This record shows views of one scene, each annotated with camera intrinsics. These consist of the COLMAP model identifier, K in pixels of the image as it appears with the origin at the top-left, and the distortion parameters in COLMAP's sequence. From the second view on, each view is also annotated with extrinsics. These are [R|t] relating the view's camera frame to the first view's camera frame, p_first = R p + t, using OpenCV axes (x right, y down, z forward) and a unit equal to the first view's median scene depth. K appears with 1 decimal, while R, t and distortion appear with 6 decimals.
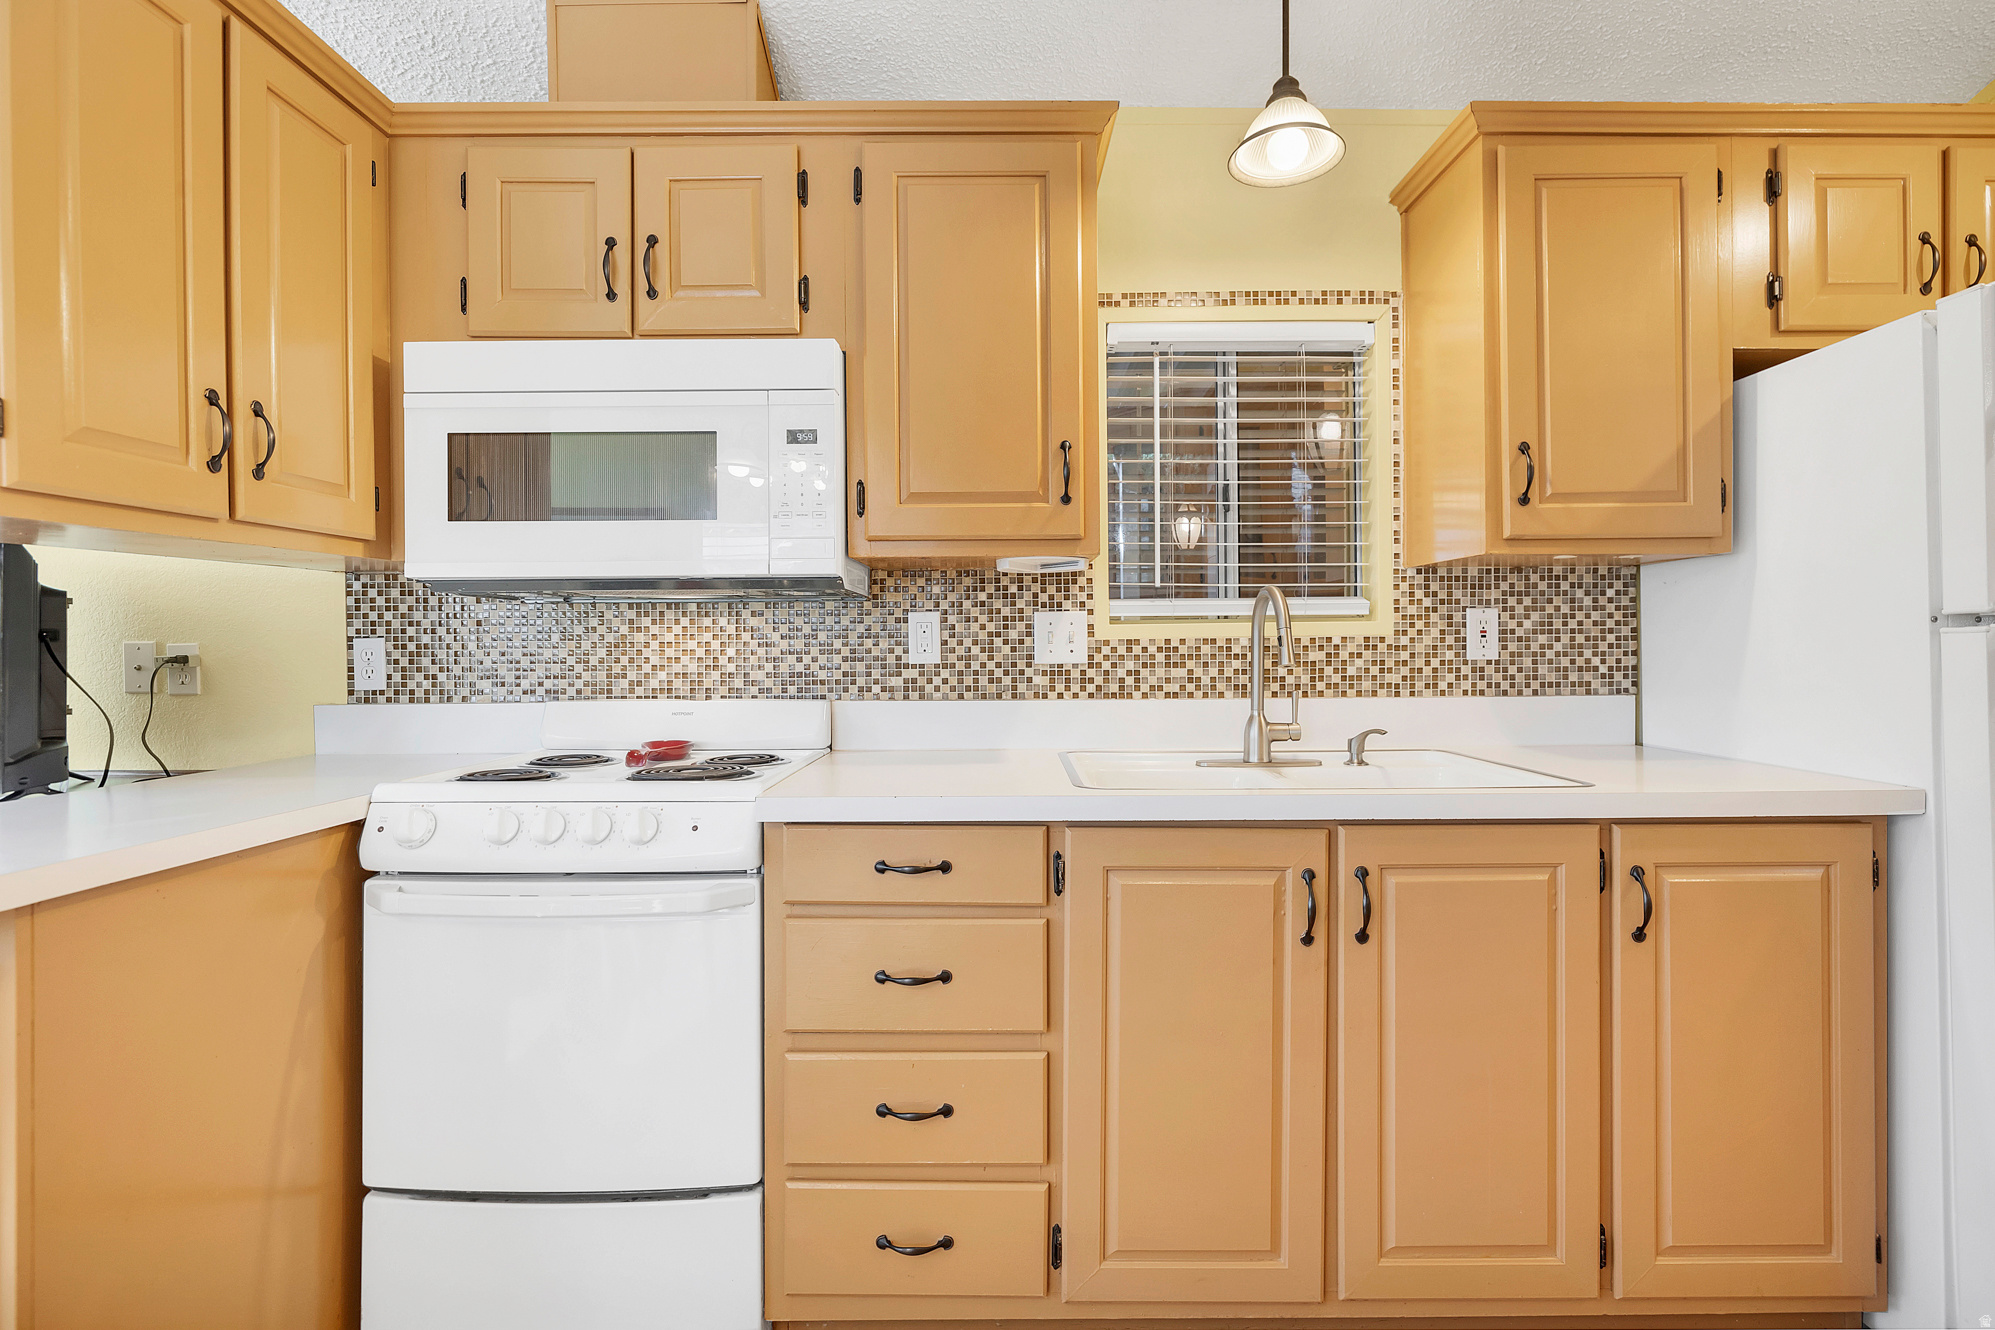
lens RADIAL K [[938.7, 0, 997.6], [0, 938.7, 638.7], [0, 0, 1]] dist [-0.009196, 0.001480]
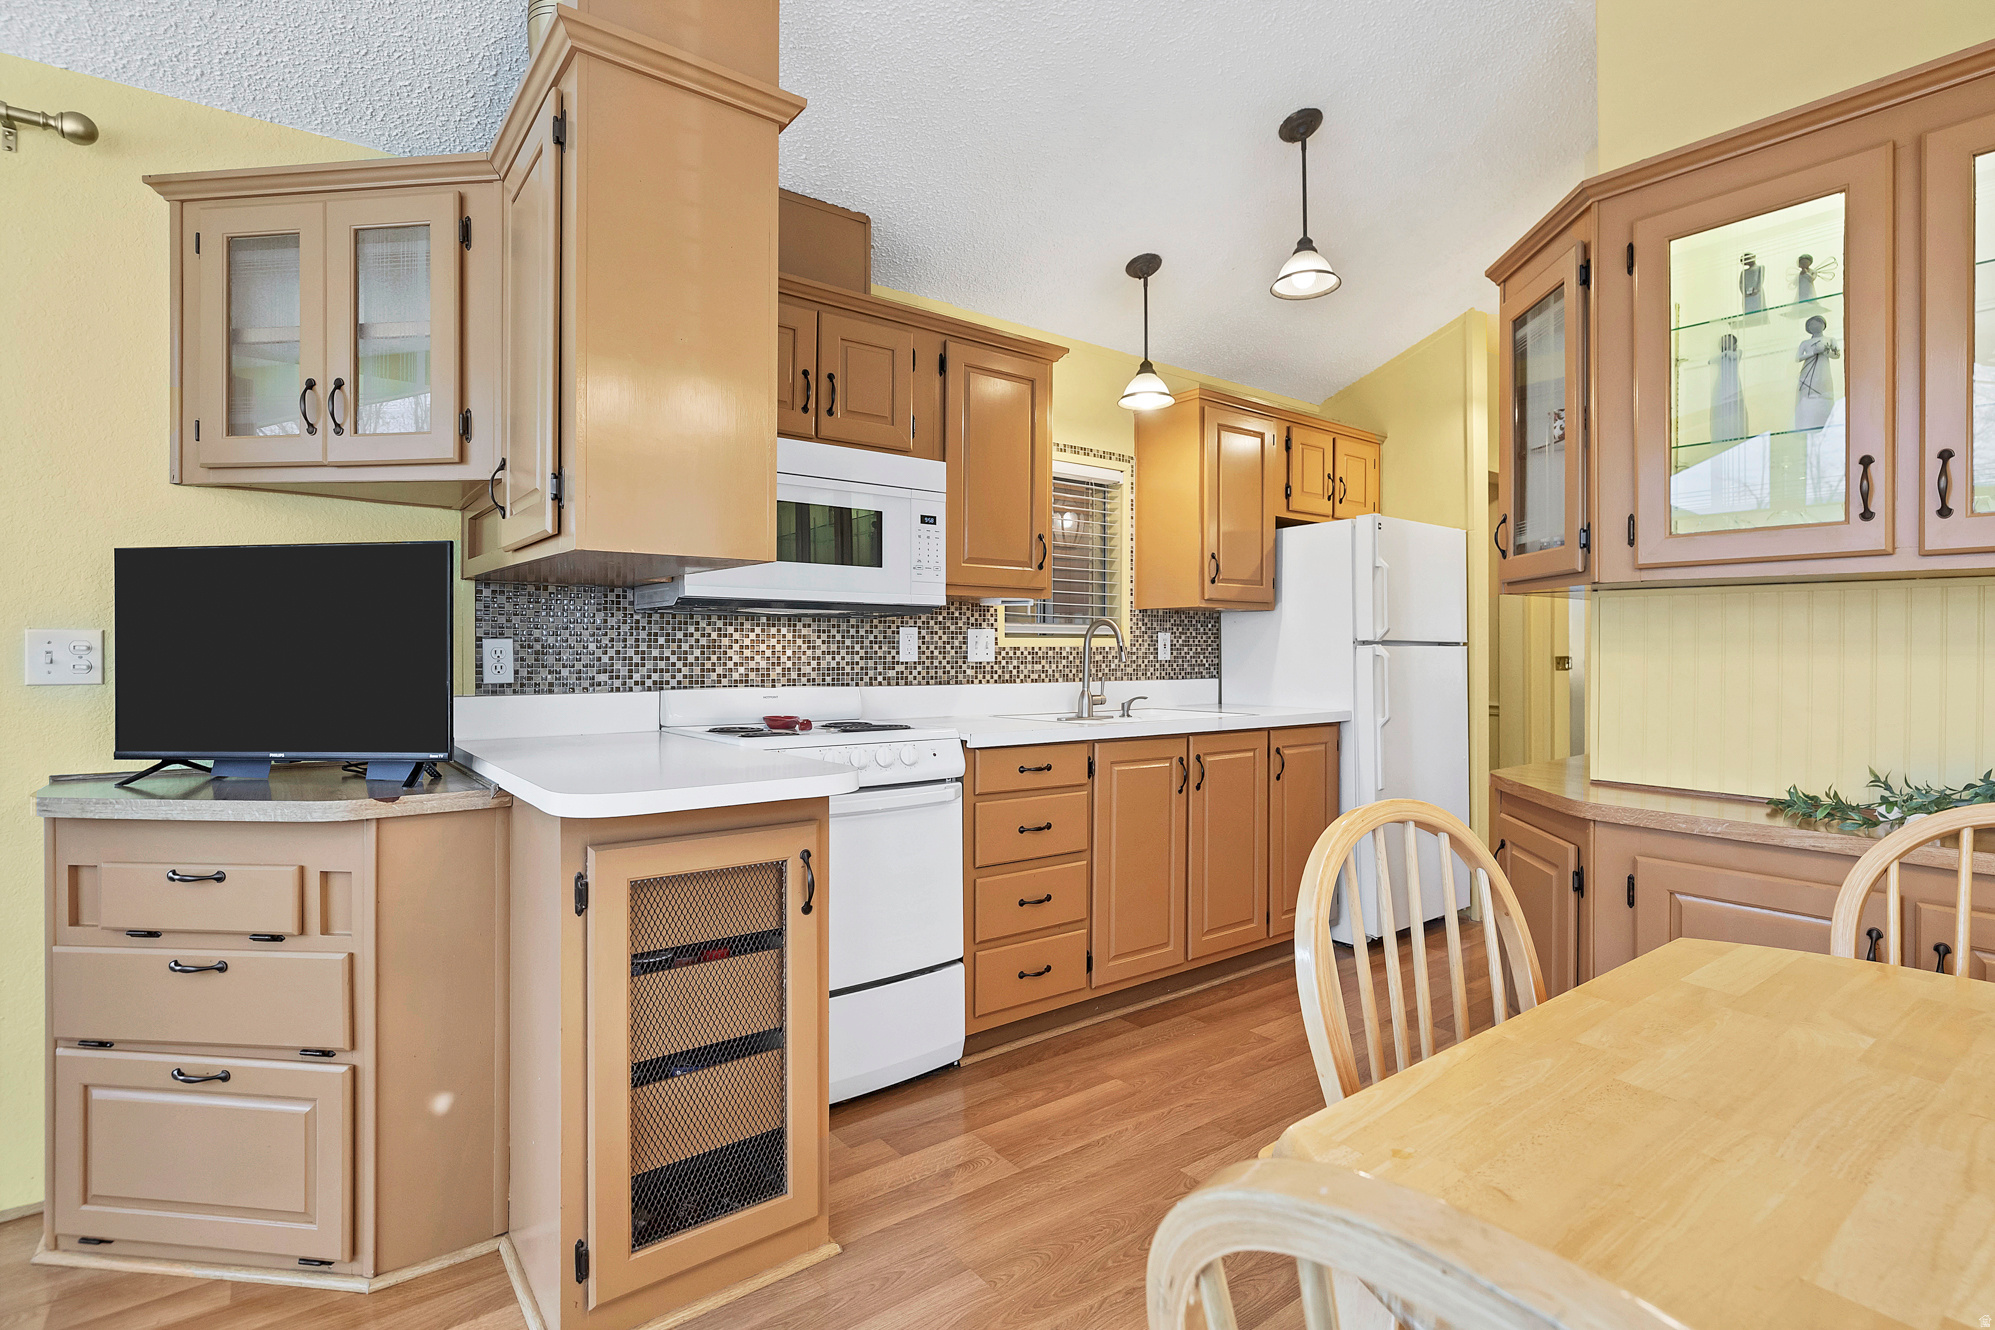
lens RADIAL K [[938.7, 0, 1002.6], [0, 938.7, 651.6], [0, 0, 1]] dist [-0.009196, 0.001480]
pose [[0.796633, 0.008312, 0.604406, -0.874019], [-0.009984, 0.999950, -0.000593, 0.010035], [-0.604381, -0.005562, 0.796676, -0.300004]]
